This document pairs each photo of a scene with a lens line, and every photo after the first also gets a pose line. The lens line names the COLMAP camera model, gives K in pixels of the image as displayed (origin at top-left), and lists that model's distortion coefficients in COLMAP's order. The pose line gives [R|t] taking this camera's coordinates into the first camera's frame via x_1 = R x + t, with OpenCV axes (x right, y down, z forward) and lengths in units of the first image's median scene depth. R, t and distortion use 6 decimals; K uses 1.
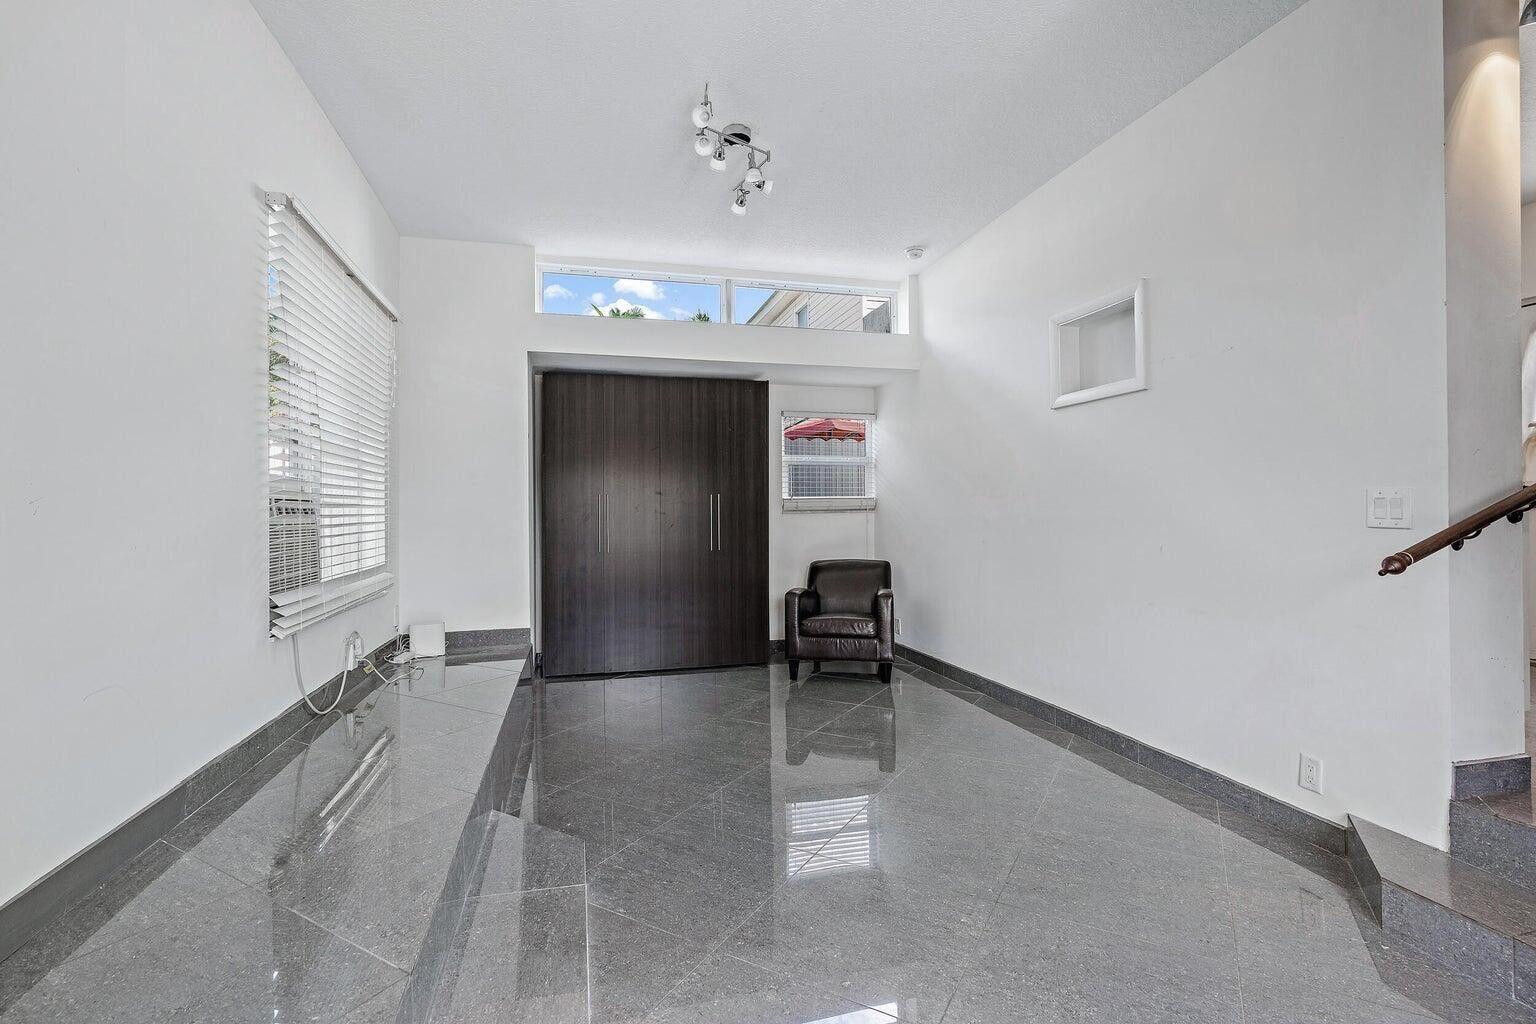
lens RADIAL K [[718.8, 0, 764.7], [0, 718.8, 512.8], [0, 0, 1]] dist [0.001068, 0.000313]
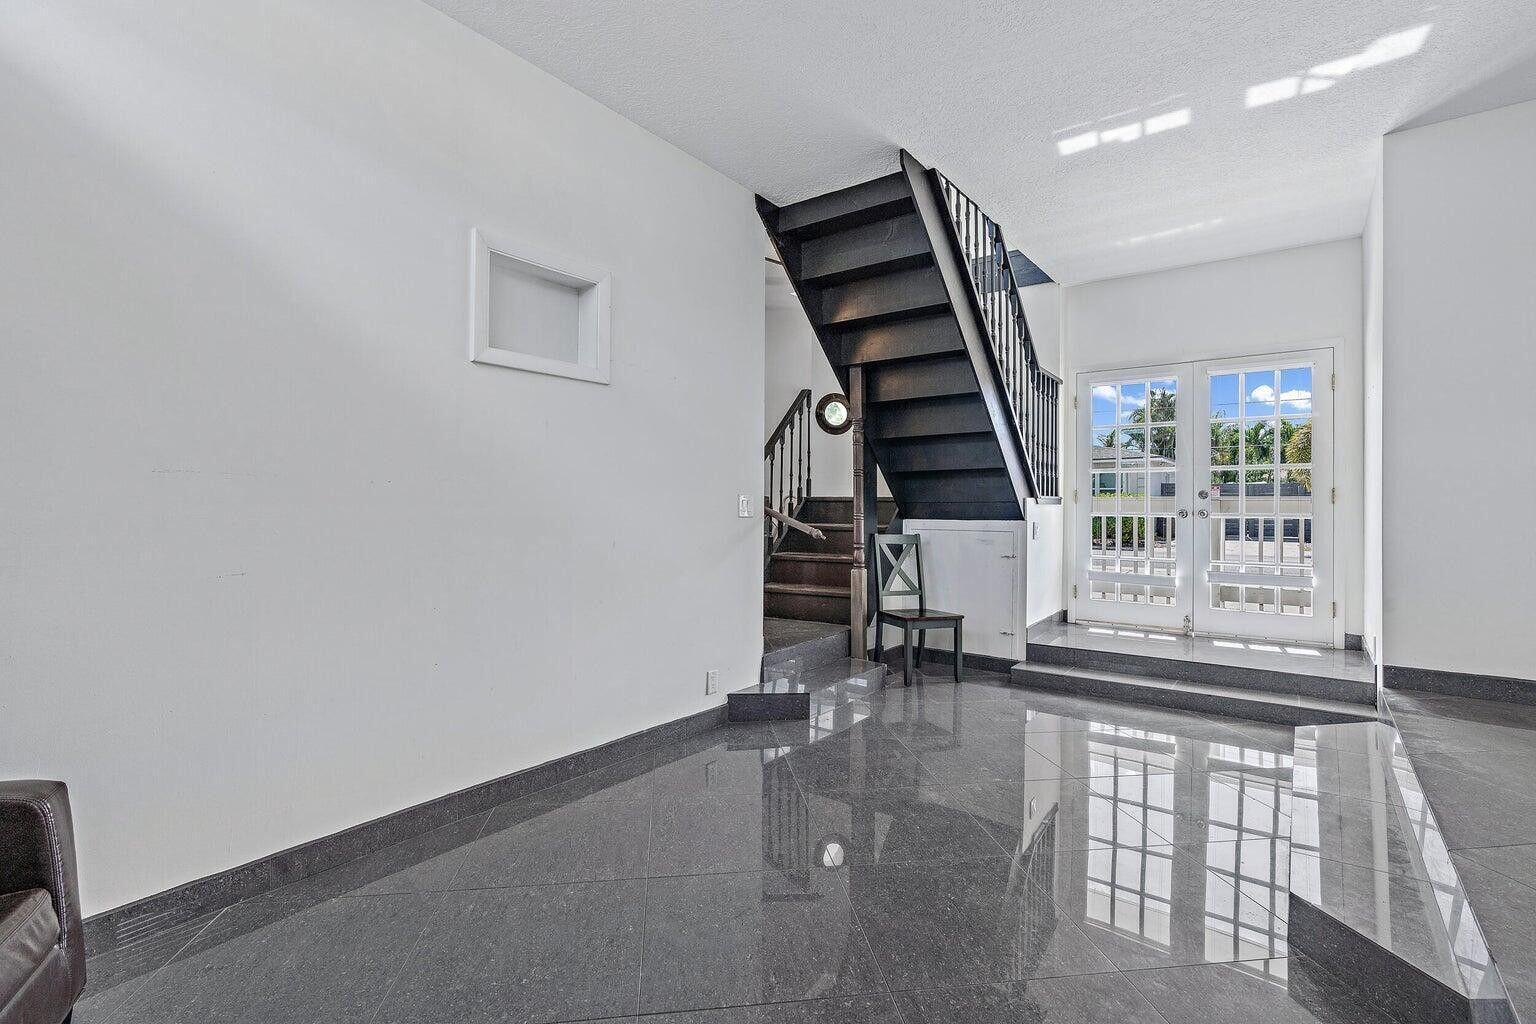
lens RADIAL K [[718.8, 0, 758.2], [0, 718.8, 503.6], [0, 0, 1]] dist [0.001068, 0.000313]
pose [[-0.619037, 0.001644, 0.785360, -0.363006], [-0.003090, 0.999985, -0.004529, -0.004455], [-0.785356, -0.005231, -0.619022, 1.391058]]
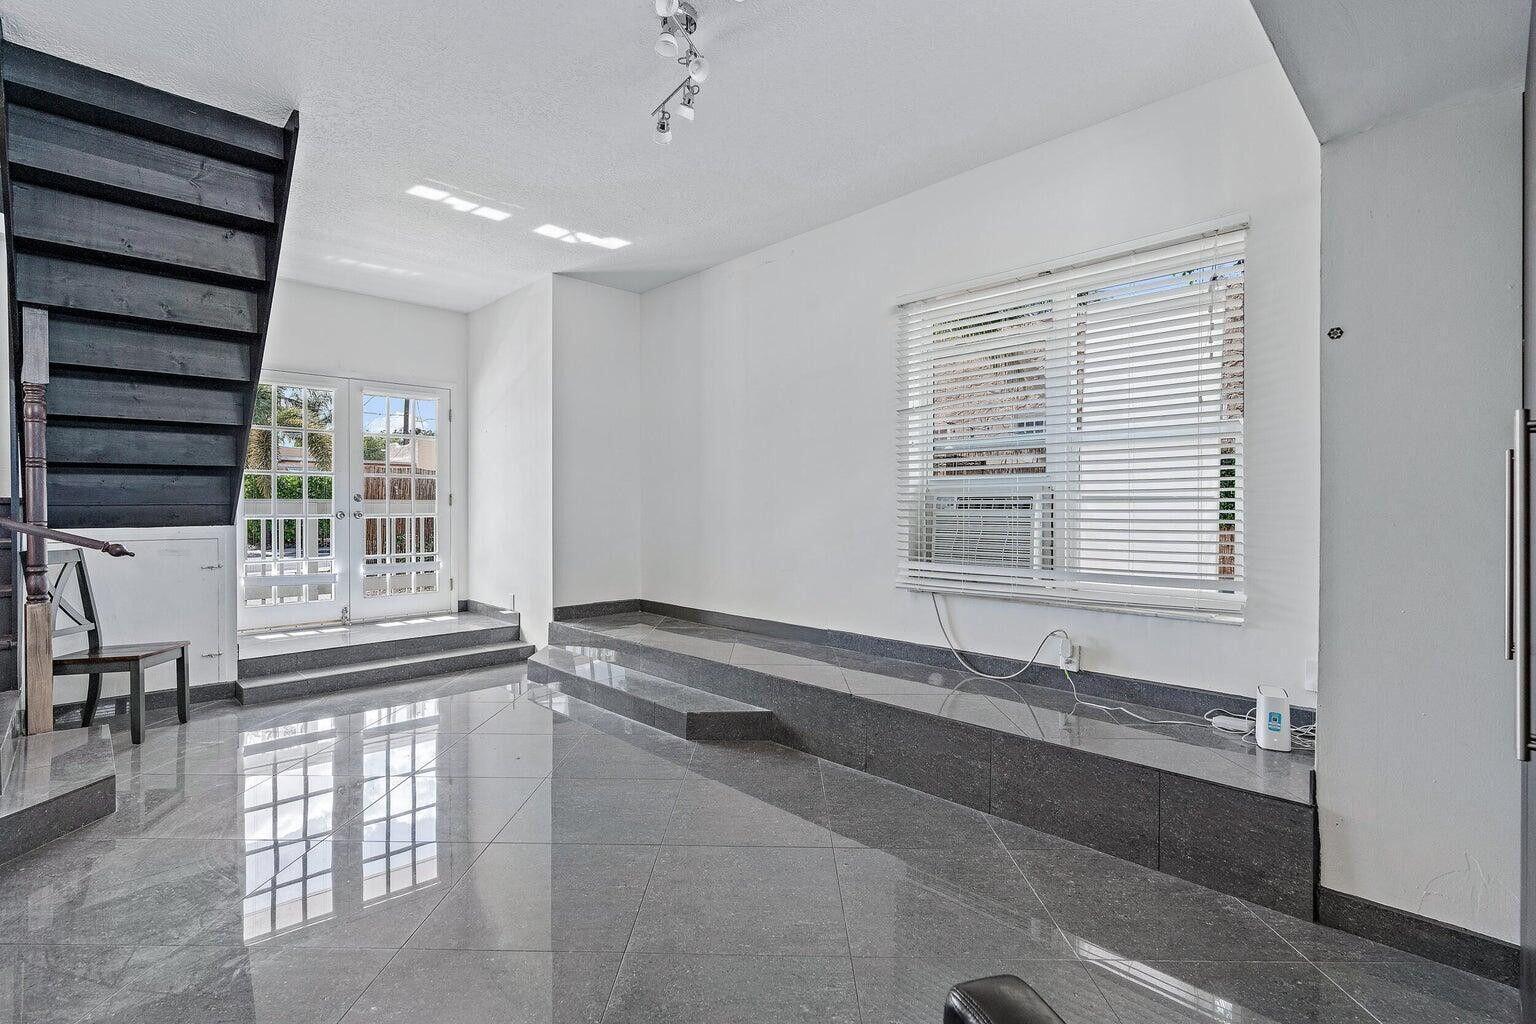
lens RADIAL K [[718.8, 0, 763.2], [0, 718.8, 511.7], [0, 0, 1]] dist [0.001068, 0.000313]
pose [[-0.872038, 0.001561, -0.489435, 0.268659], [-0.002312, 0.999971, 0.007309, -0.016002], [0.489432, 0.007505, -0.872009, 1.695843]]
